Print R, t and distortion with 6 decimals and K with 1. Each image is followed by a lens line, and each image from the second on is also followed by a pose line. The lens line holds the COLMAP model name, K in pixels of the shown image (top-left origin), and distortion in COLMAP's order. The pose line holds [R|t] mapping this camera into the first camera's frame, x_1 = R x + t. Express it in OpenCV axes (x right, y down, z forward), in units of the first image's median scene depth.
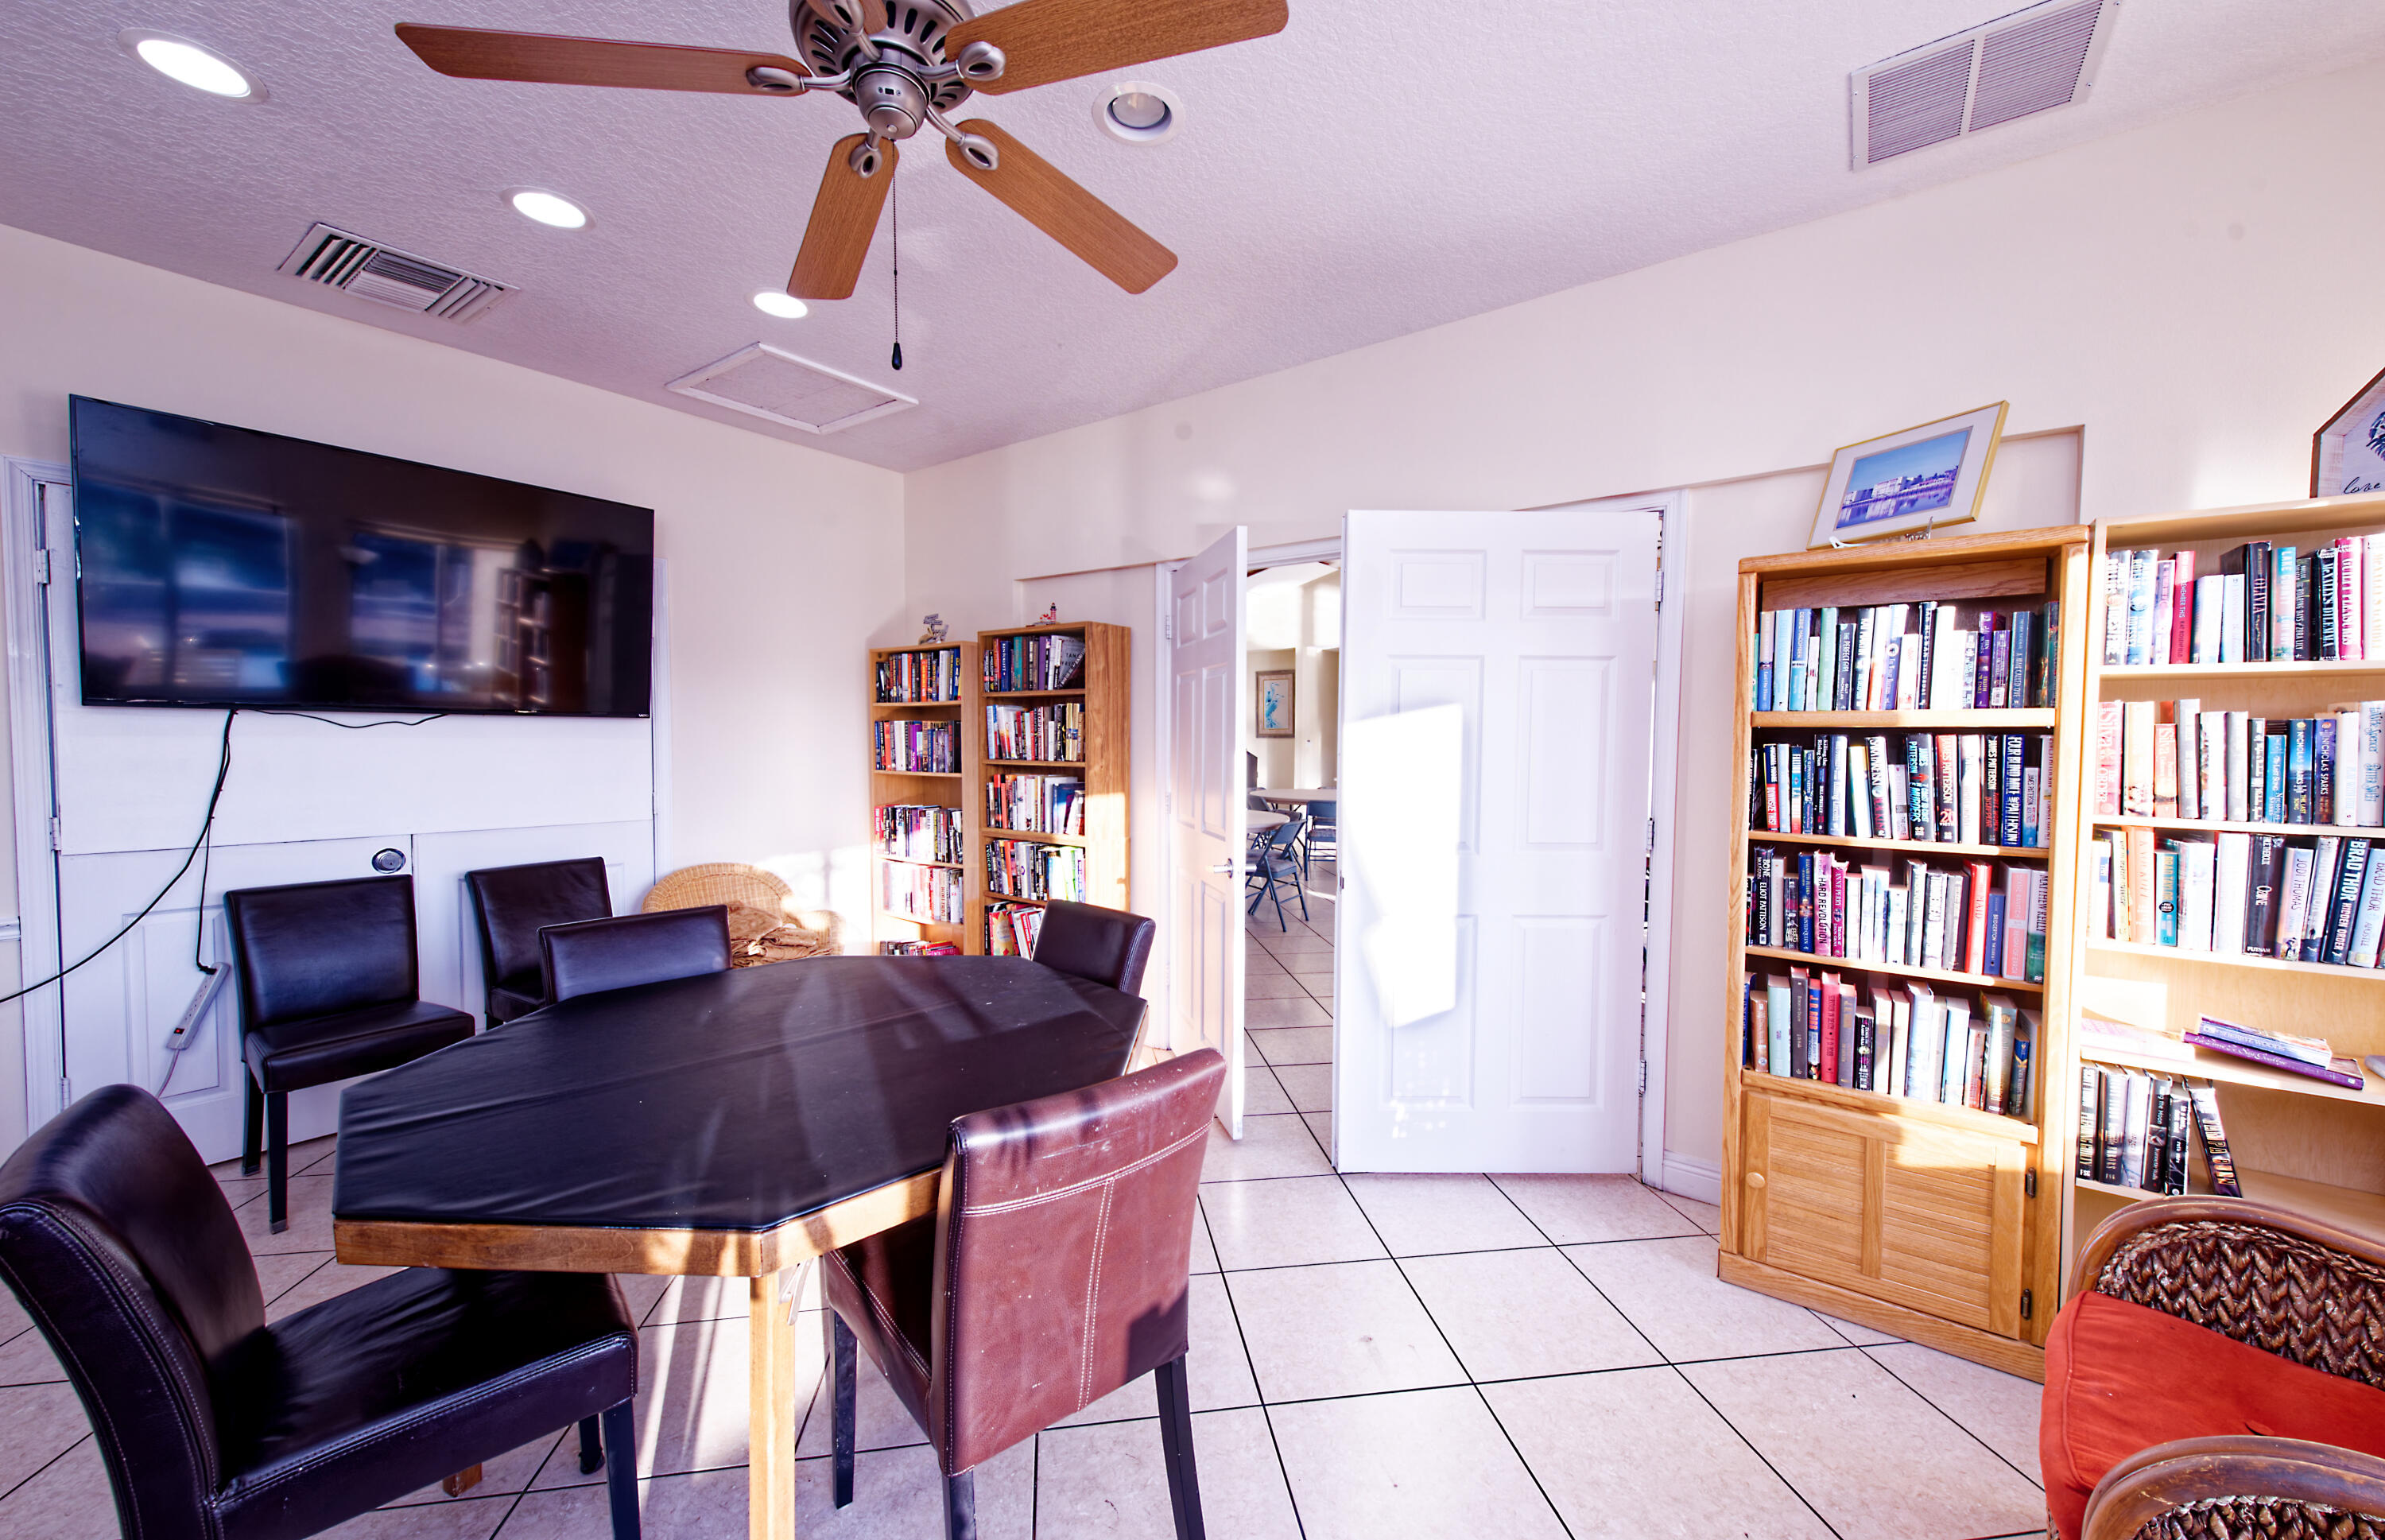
lens RADIAL K [[883.7, 0, 1194.1], [0, 883.7, 767.7], [0, 0, 1]] dist [-0.000067, -0.000042]
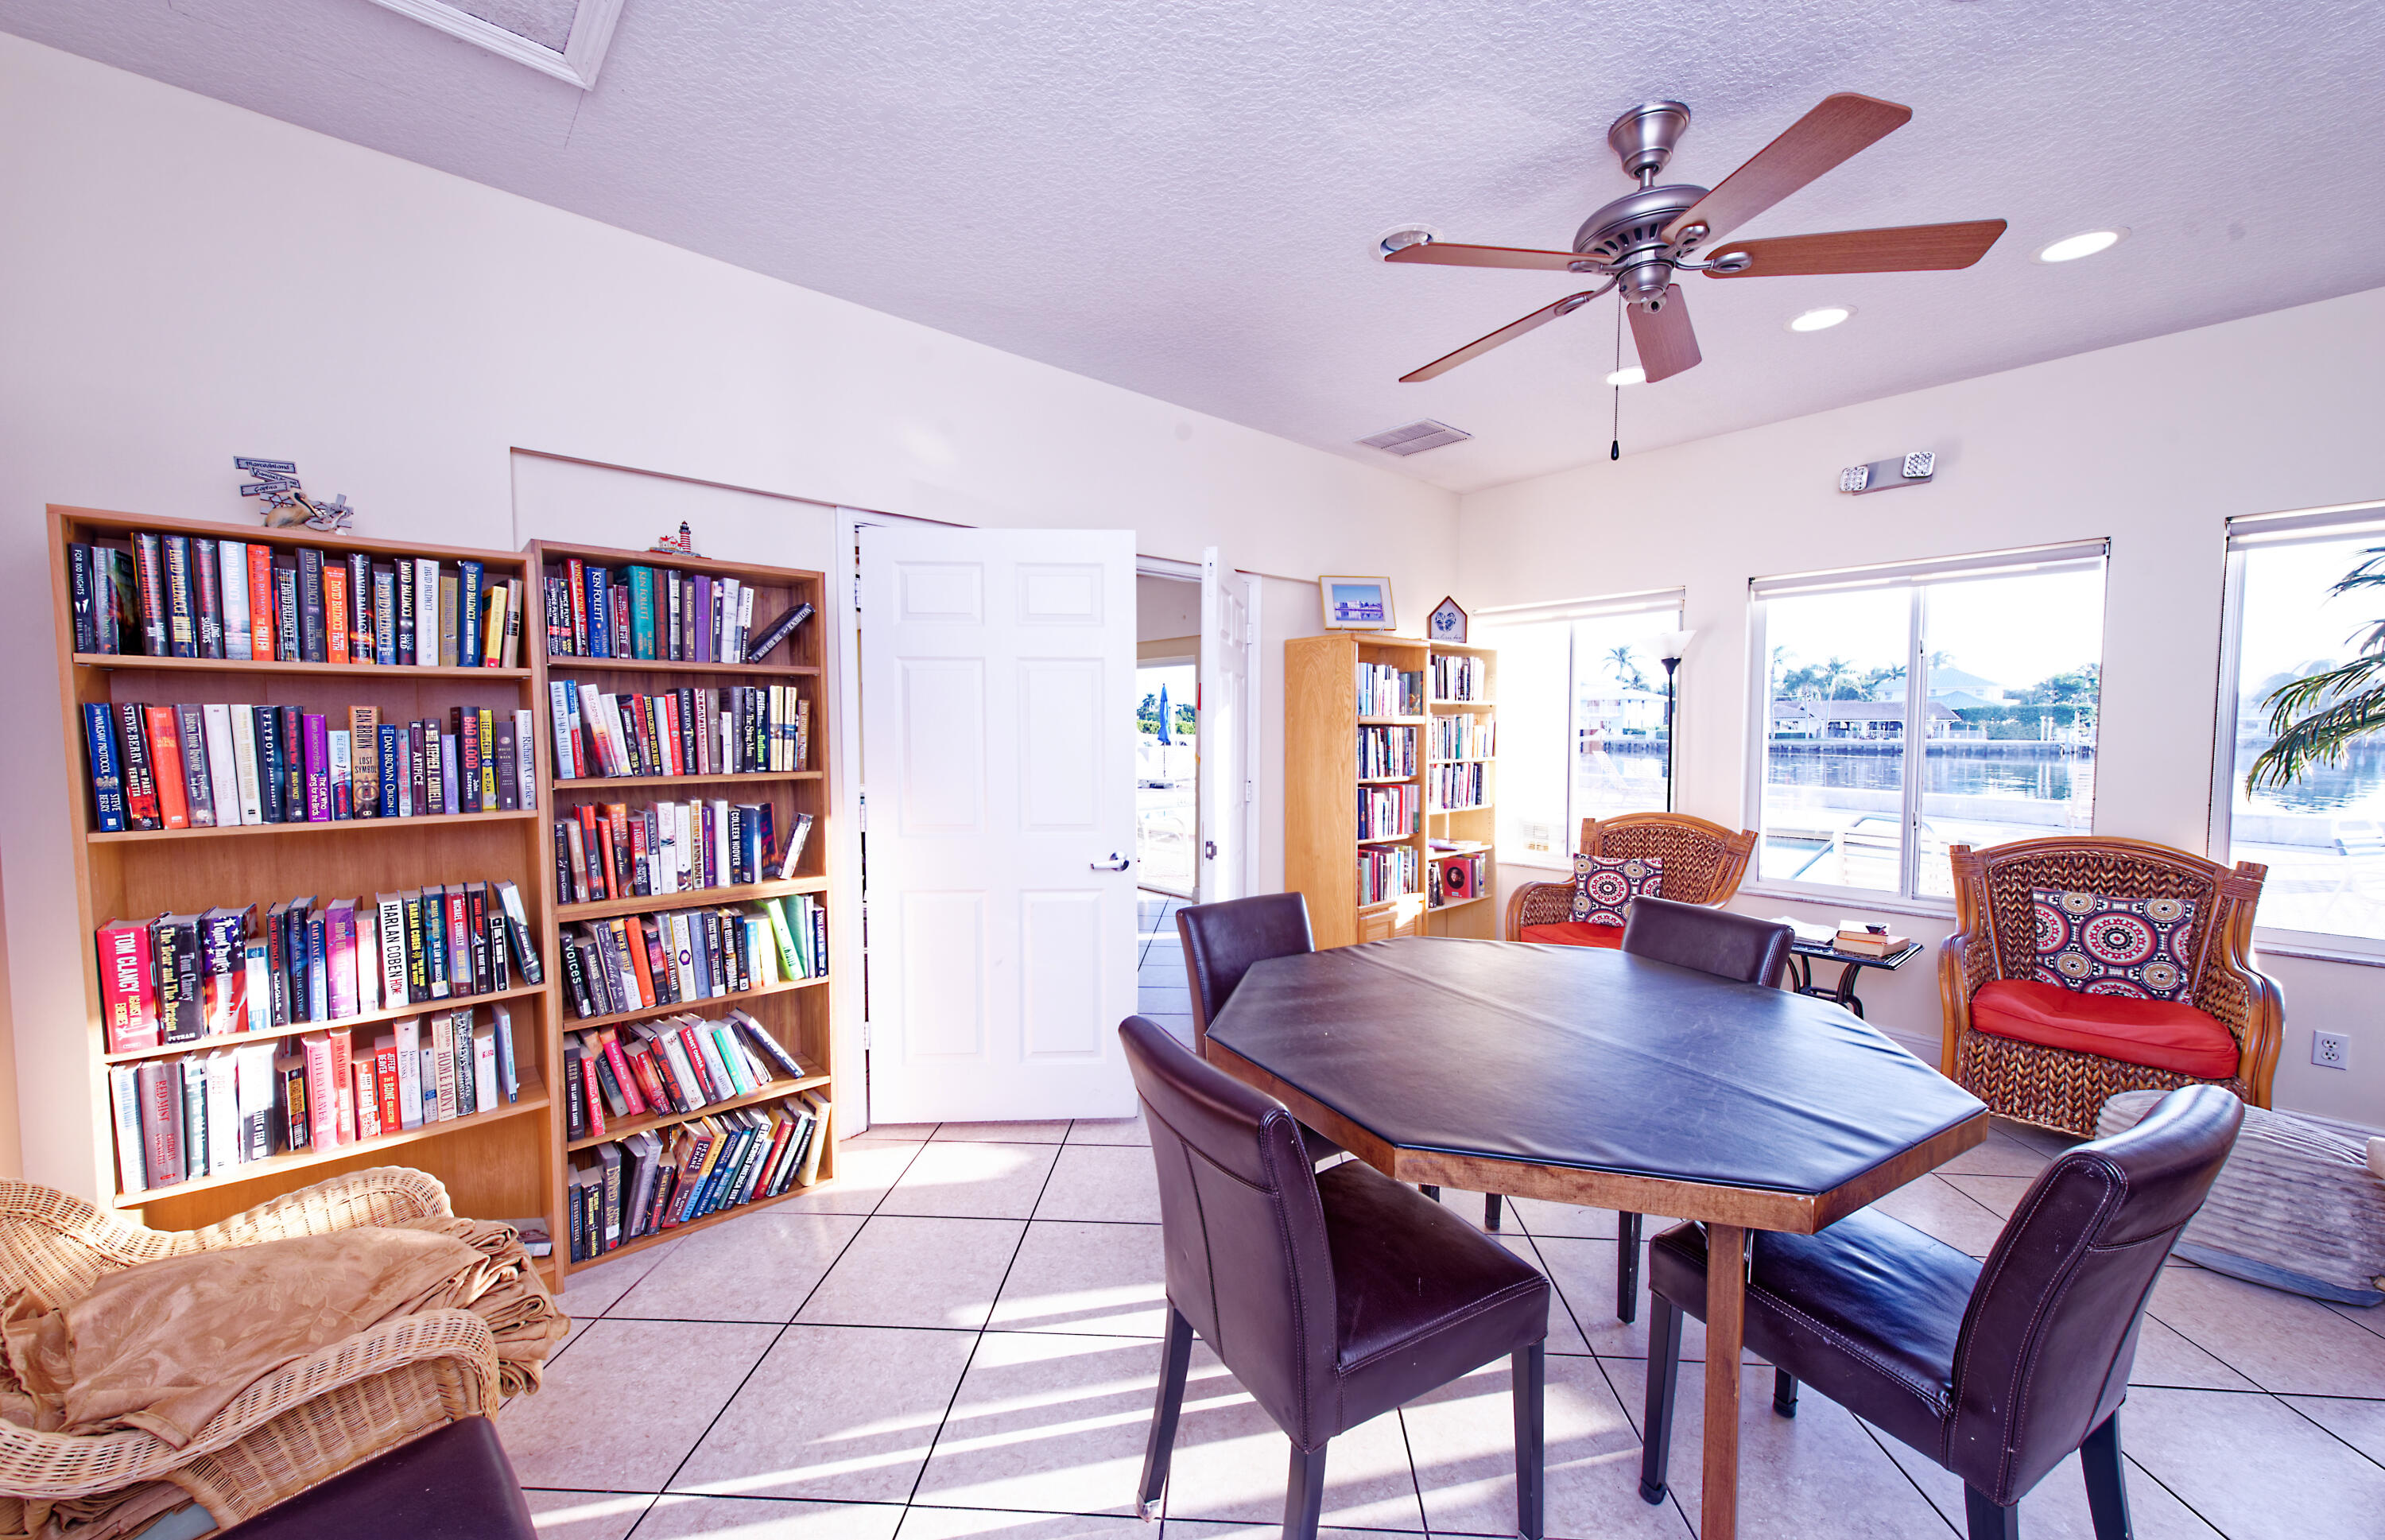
lens RADIAL K [[838.9, 0, 1194.8], [0, 838.9, 774.4], [0, 0, 1]] dist [0.000058, 0.000040]
pose [[0.233873, -0.056641, 0.970616, -1.164109], [0.043294, 0.997918, 0.047803, -0.038231], [-0.971303, 0.030842, 0.235838, 0.907201]]
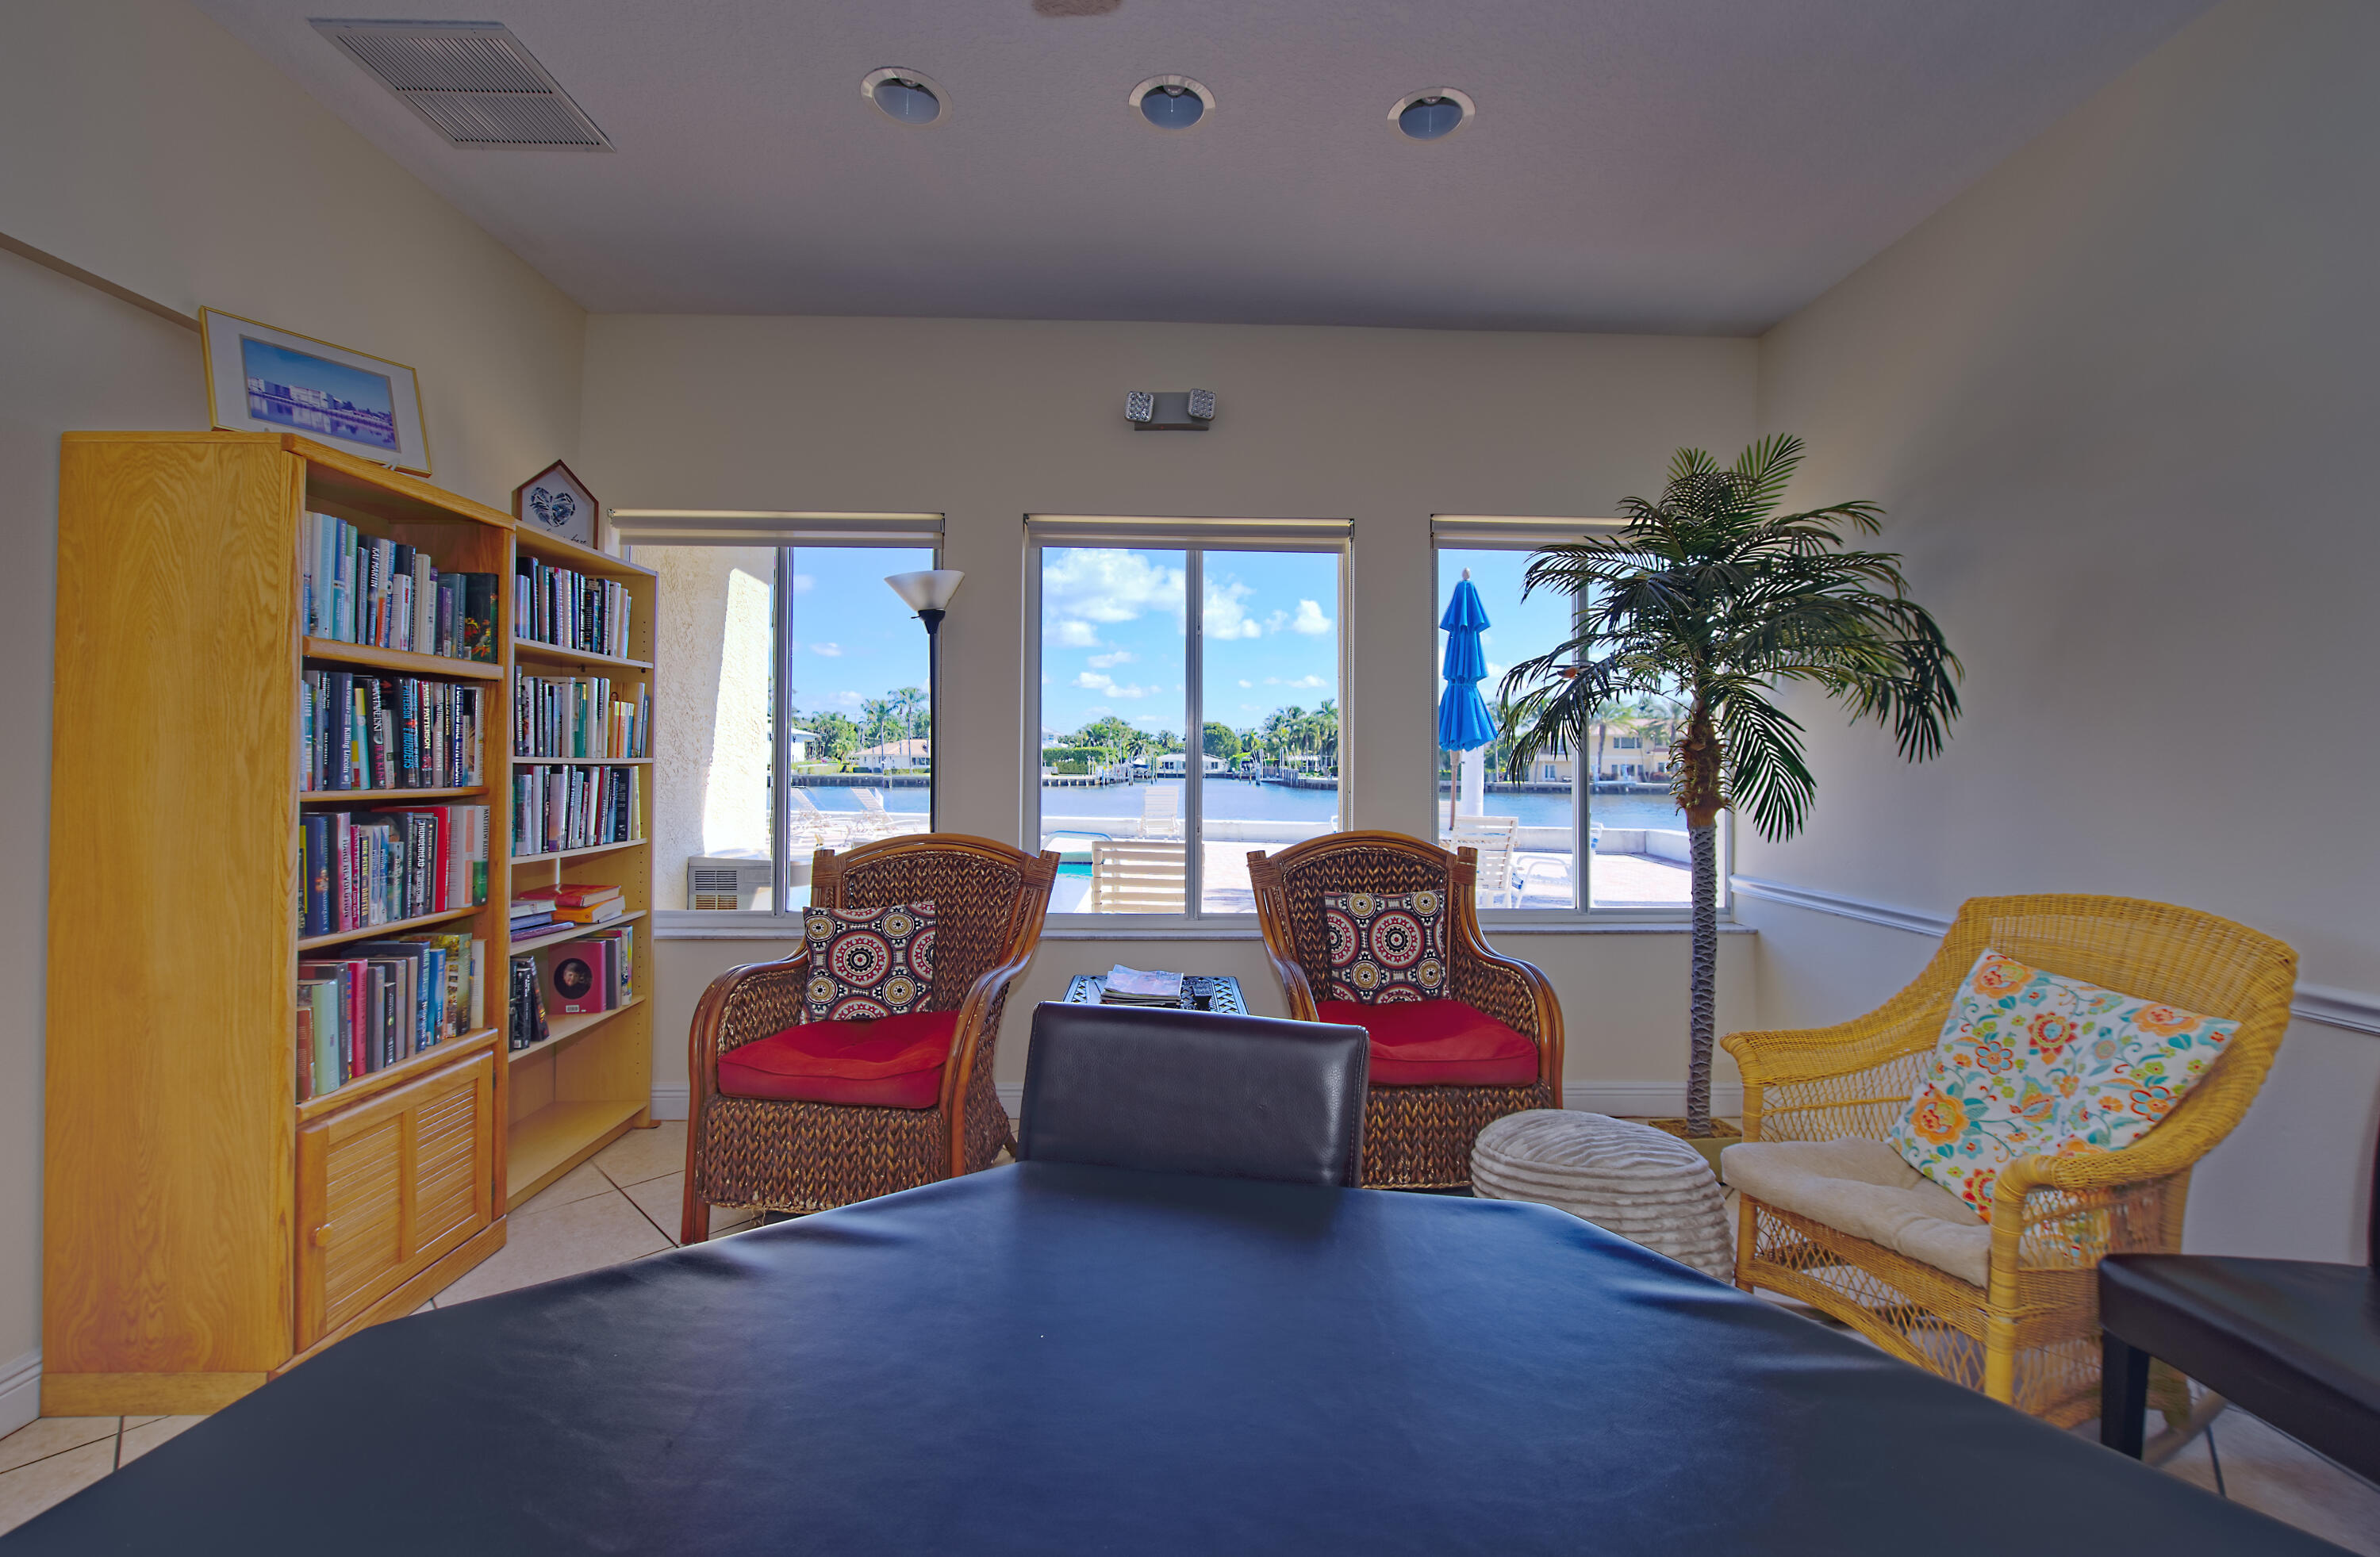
lens RADIAL K [[924.5, 0, 1181.4], [0, 924.5, 750.3], [0, 0, 1]] dist [0.011697, -0.000041]
pose [[-0.601921, 0.003061, 0.798550, -0.478480], [0.021930, 0.999679, 0.012698, 0.043396], [-0.798255, 0.025155, -0.601795, 0.868217]]
